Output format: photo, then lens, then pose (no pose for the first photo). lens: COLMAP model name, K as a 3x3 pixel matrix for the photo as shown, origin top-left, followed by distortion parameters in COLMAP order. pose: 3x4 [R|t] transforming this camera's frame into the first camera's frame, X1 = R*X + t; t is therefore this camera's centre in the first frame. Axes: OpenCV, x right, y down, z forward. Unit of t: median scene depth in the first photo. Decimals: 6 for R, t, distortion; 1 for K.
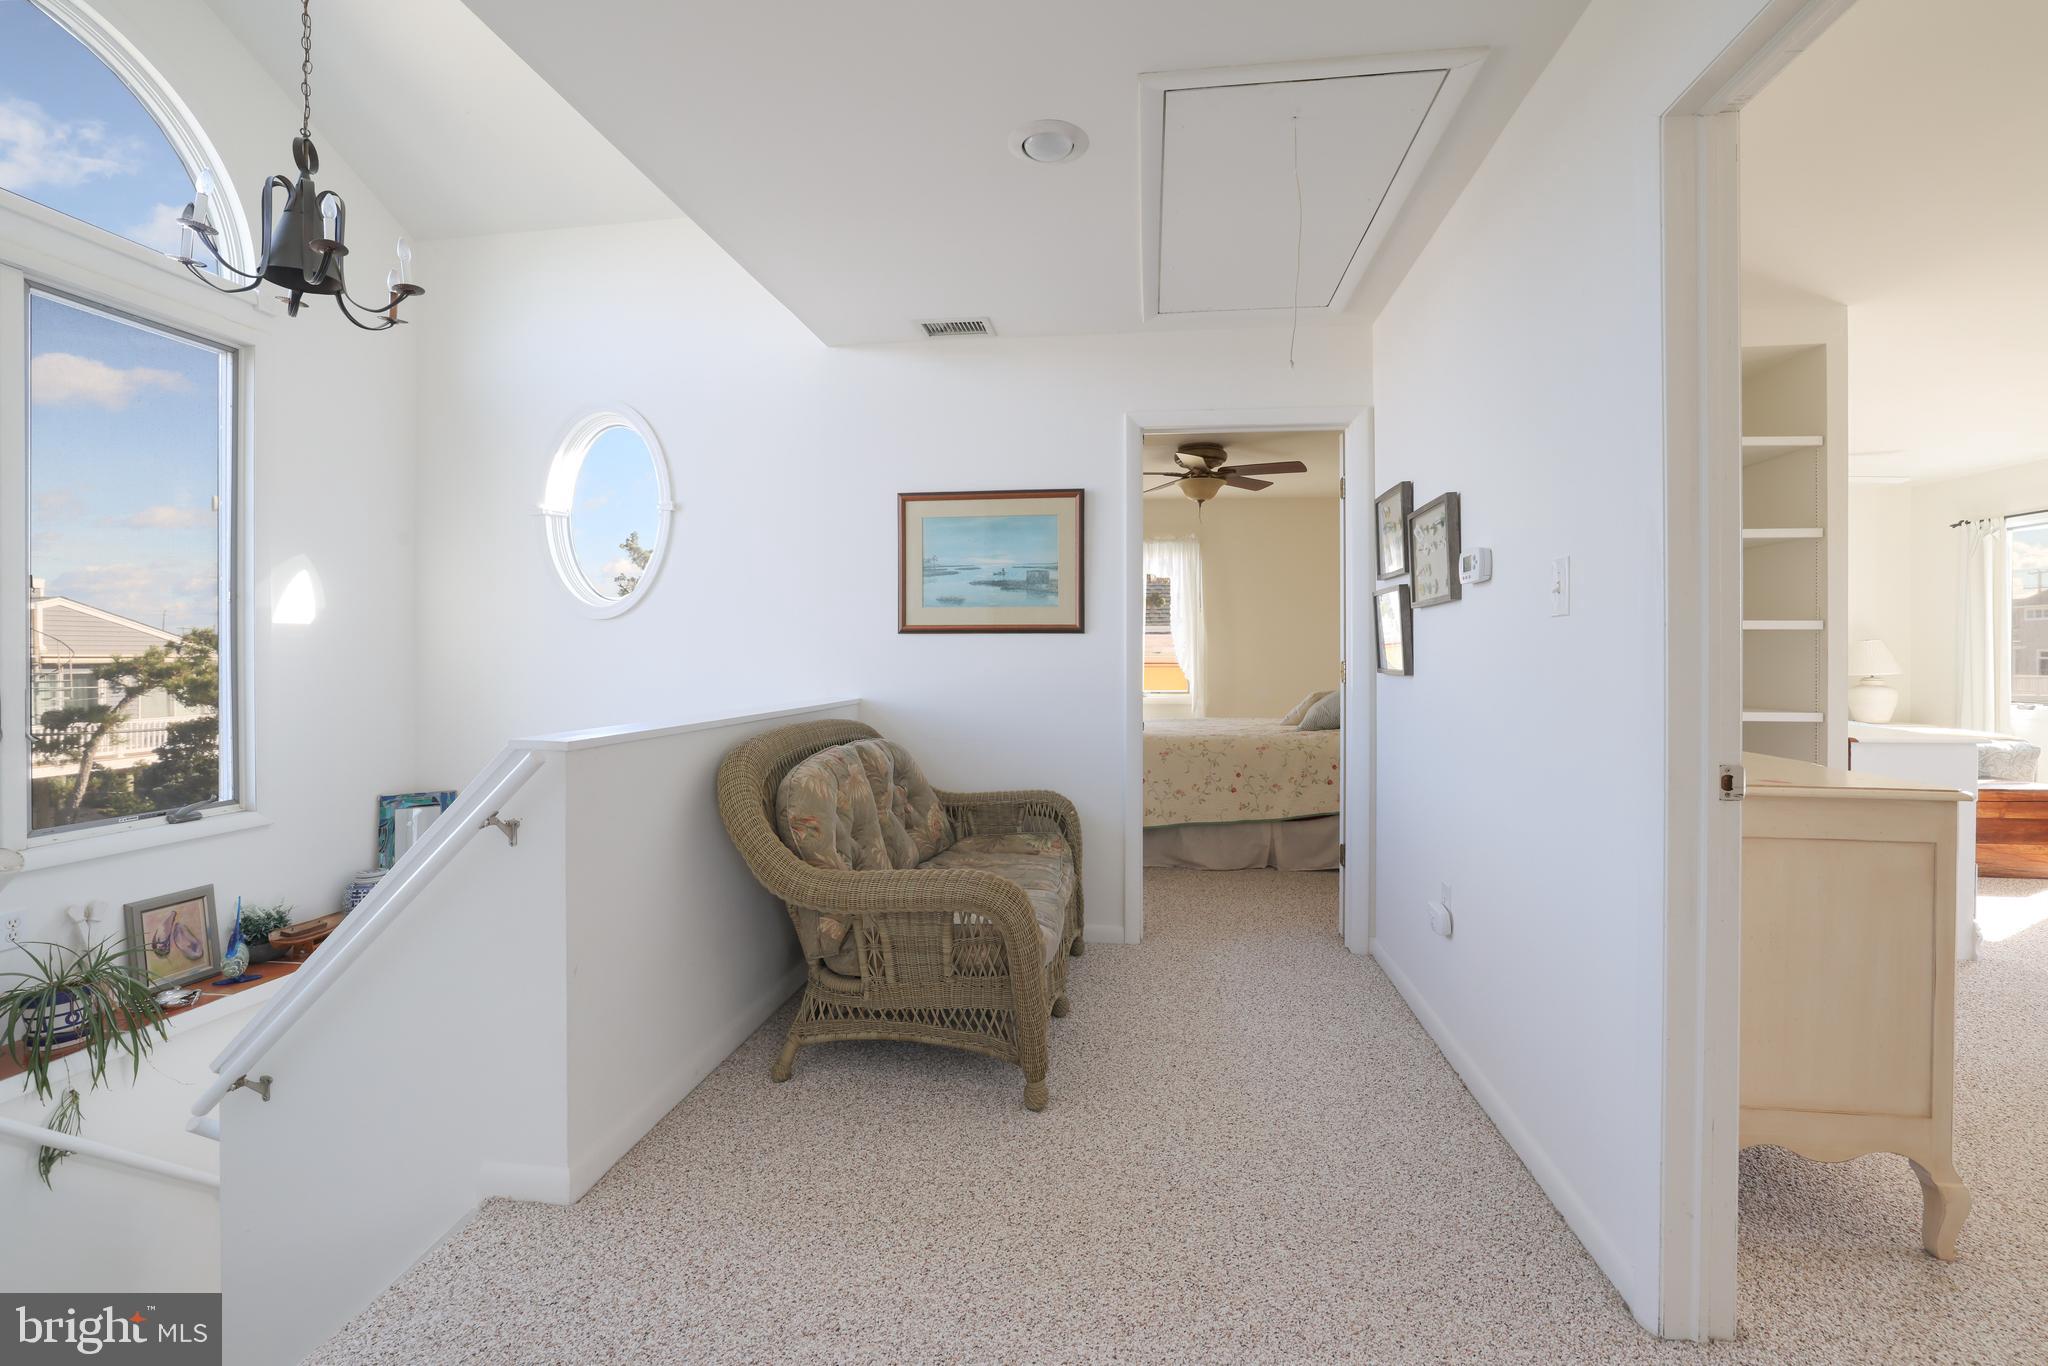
lens RADIAL K [[865.1, 0, 1022.9], [0, 865.1, 651.4], [0, 0, 1]] dist [-0.019876, 0.000251]
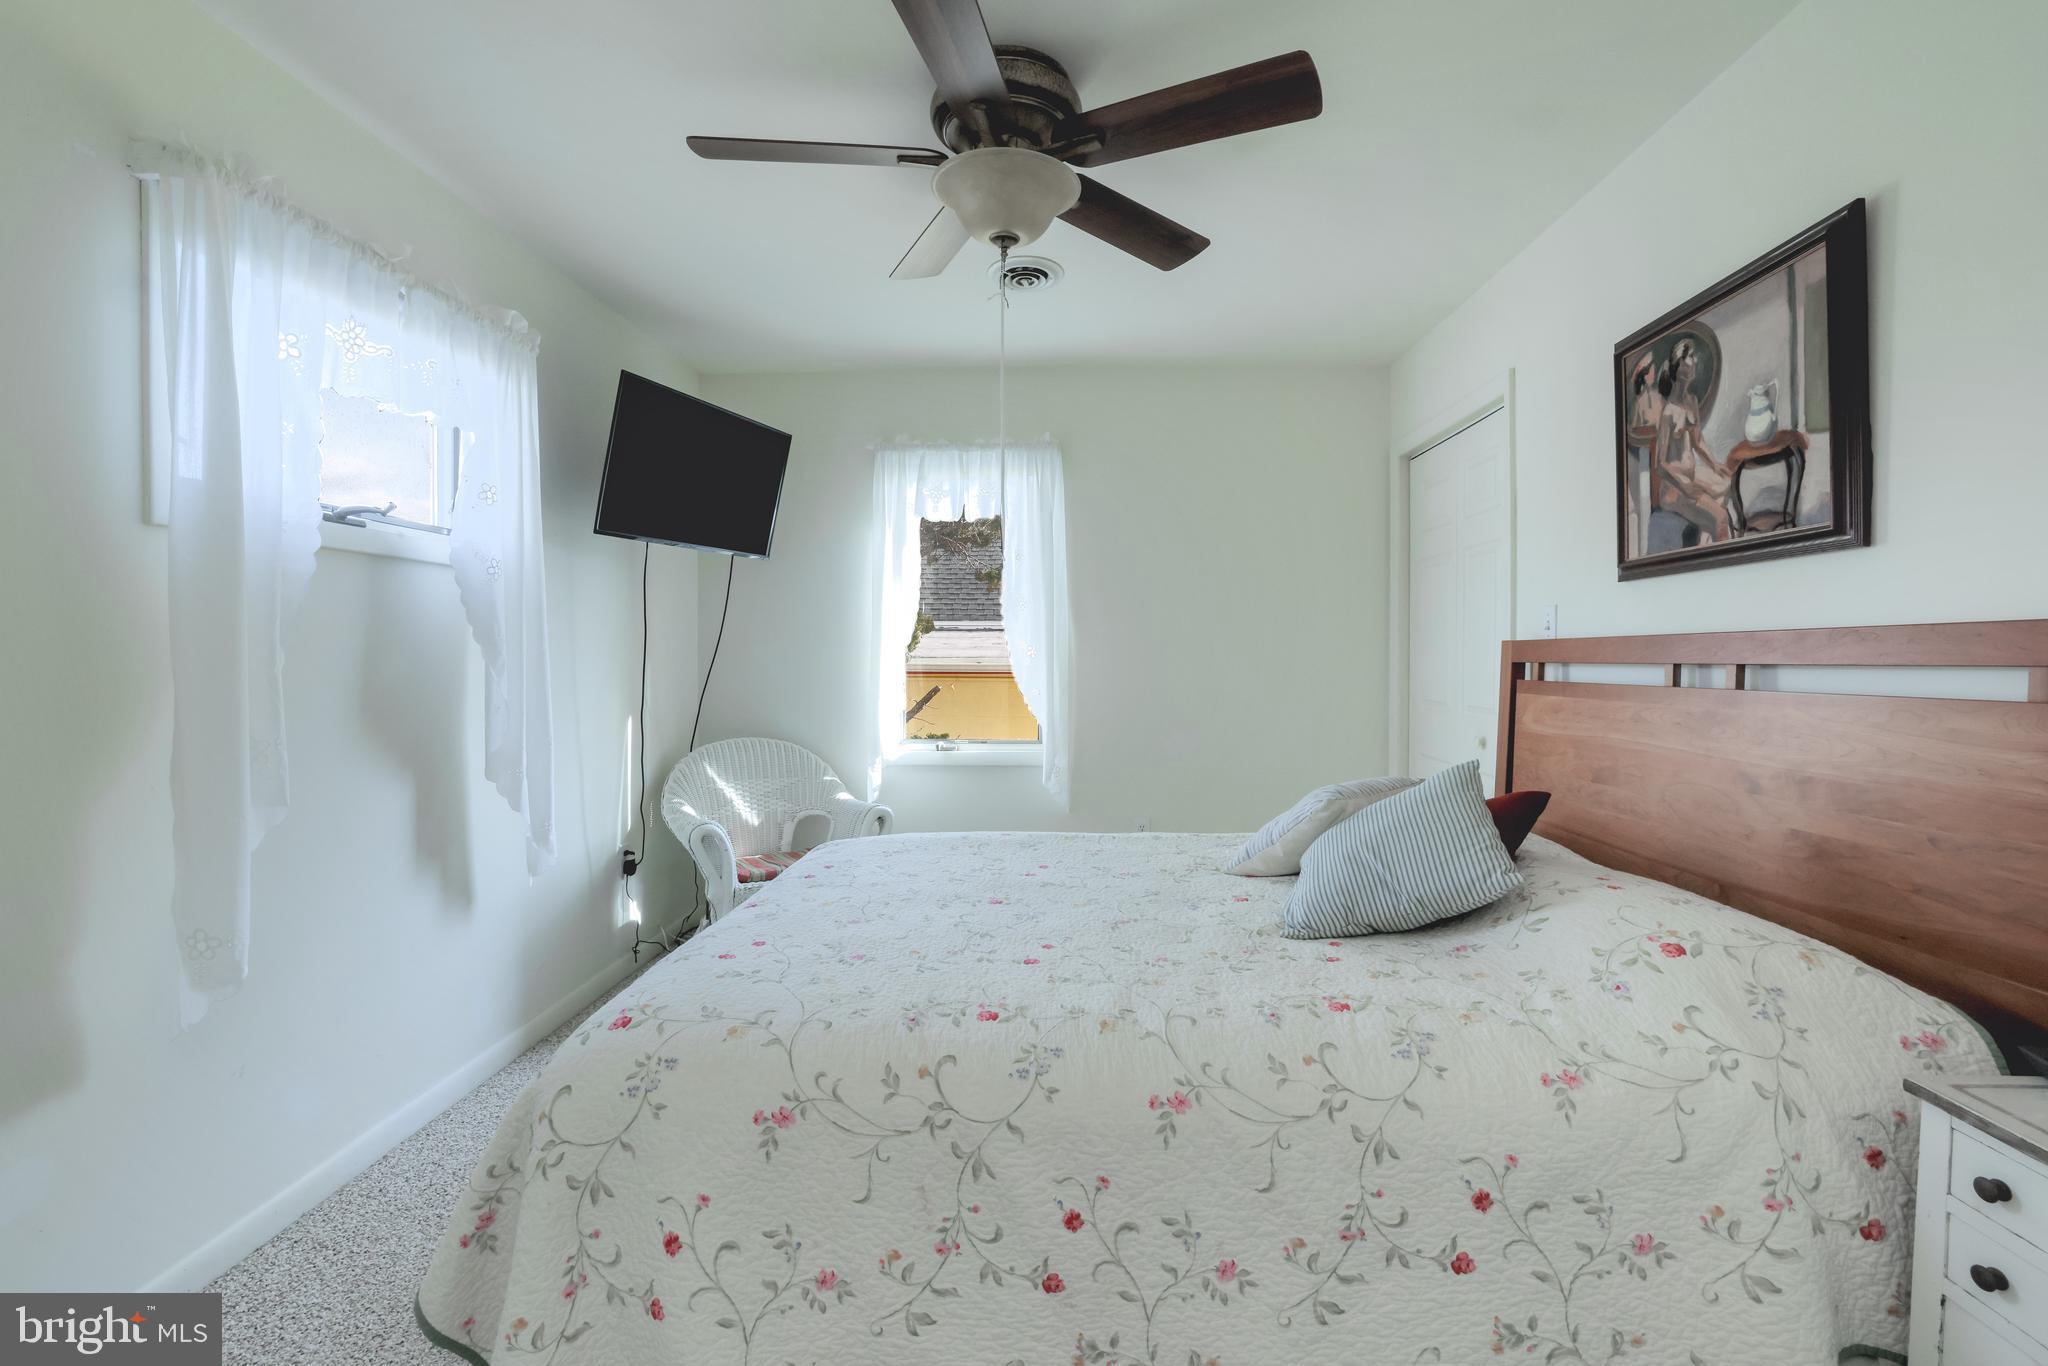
lens RADIAL K [[865.1, 0, 1022.9], [0, 865.1, 651.4], [0, 0, 1]] dist [-0.019876, 0.000251]
pose [[0.995903, 0.001423, 0.090421, 0.141684], [-0.001714, 0.999994, 0.003143, -0.007532], [-0.090416, -0.003285, 0.995899, 0.508316]]
